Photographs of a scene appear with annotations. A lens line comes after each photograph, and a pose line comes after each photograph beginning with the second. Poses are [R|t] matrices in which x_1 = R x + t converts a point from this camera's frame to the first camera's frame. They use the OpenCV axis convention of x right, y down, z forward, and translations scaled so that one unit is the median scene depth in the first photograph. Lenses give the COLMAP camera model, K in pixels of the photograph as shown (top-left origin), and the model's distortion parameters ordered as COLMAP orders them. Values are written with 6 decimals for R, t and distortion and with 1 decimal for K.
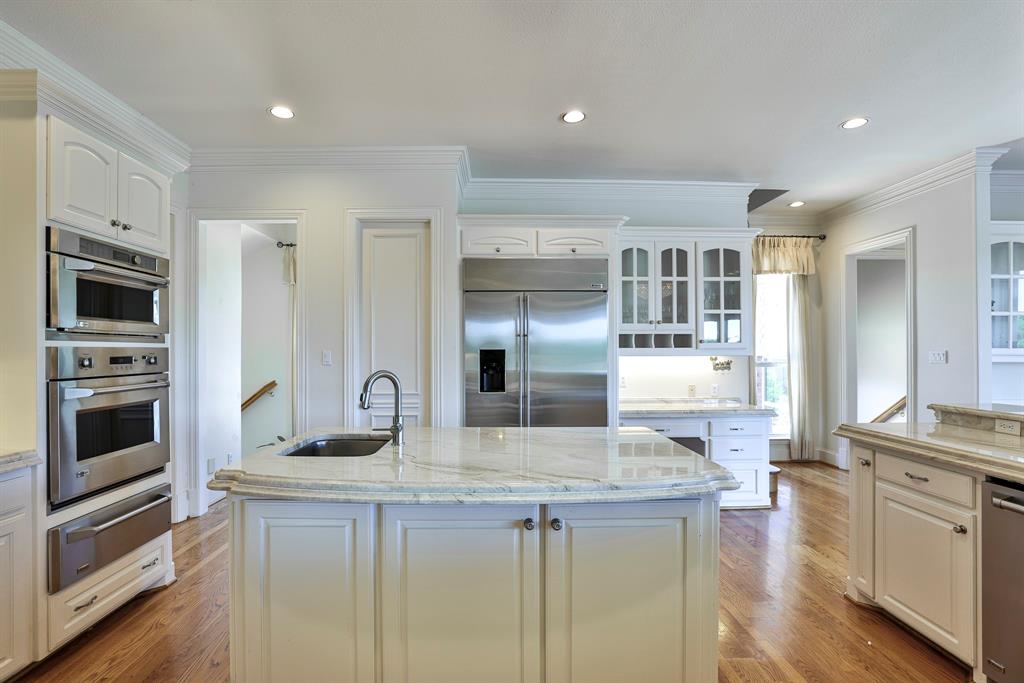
lens RADIAL K [[493.6, 0, 511.5], [0, 493.6, 346.4], [0, 0, 1]] dist [0.001261, 0.000059]
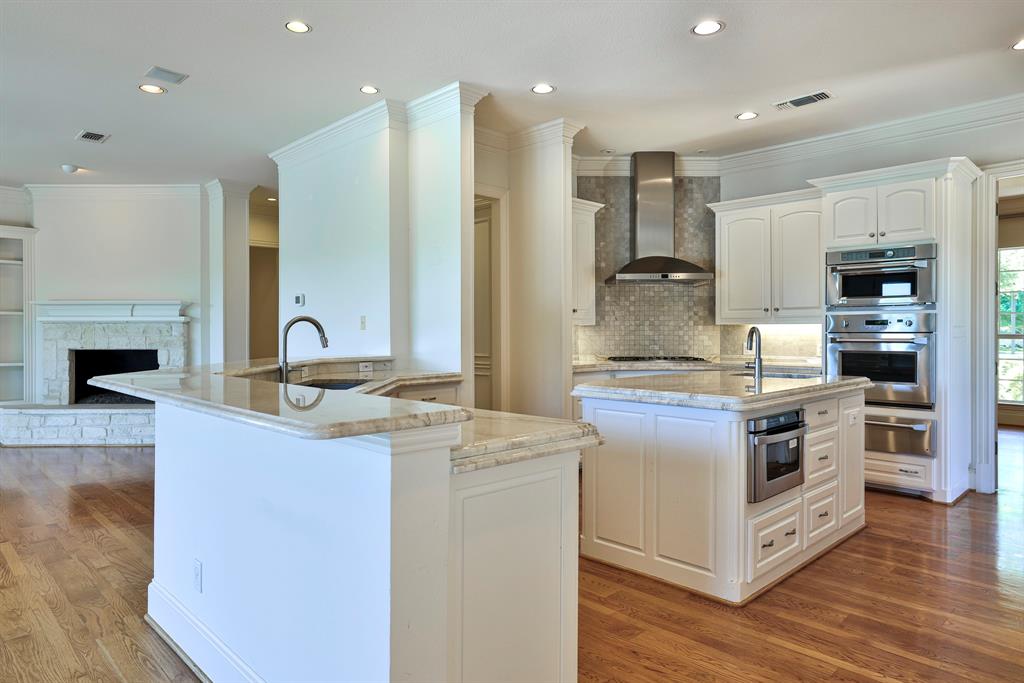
lens RADIAL K [[612.1, 0, 510.4], [0, 612.1, 338.6], [0, 0, 1]] dist [-0.001815, 0.000715]
pose [[-0.730222, 0.006120, -0.683182, 1.319096], [0.000822, 0.999967, 0.008079, 0.060112], [0.683209, 0.005338, -0.730203, 1.583777]]
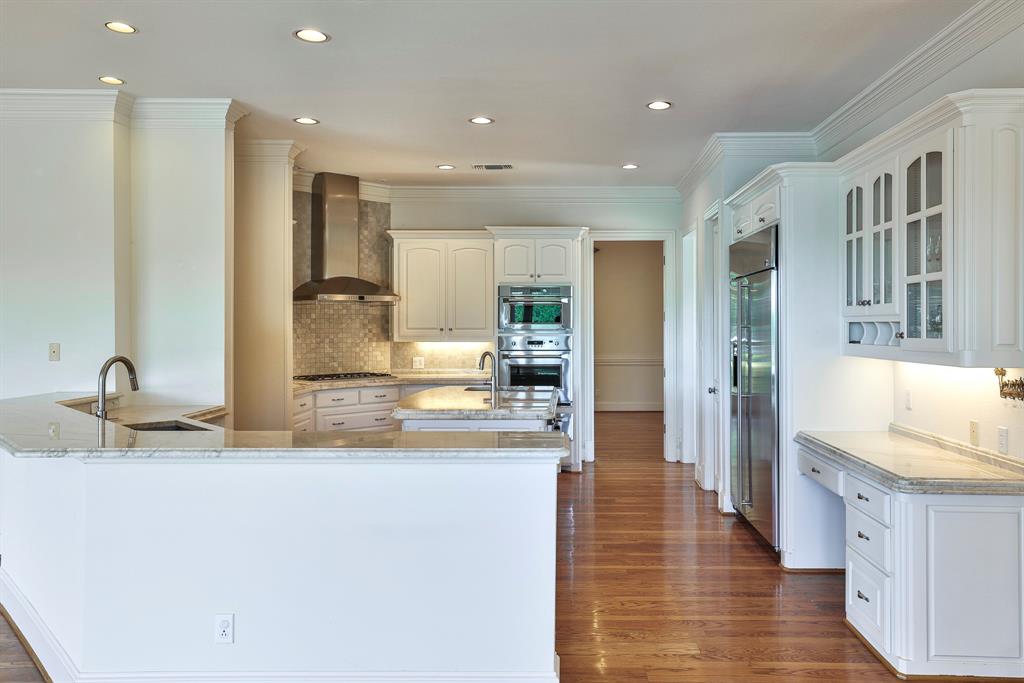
lens RADIAL K [[724.3, 0, 517.1], [0, 724.3, 334.2], [0, 0, 1]] dist [0.005876, 0.001730]
pose [[-0.070928, 0.011541, -0.997415, 2.130827], [0.005489, 0.999922, 0.011180, -0.039820], [0.997466, -0.004682, -0.070986, 1.116063]]
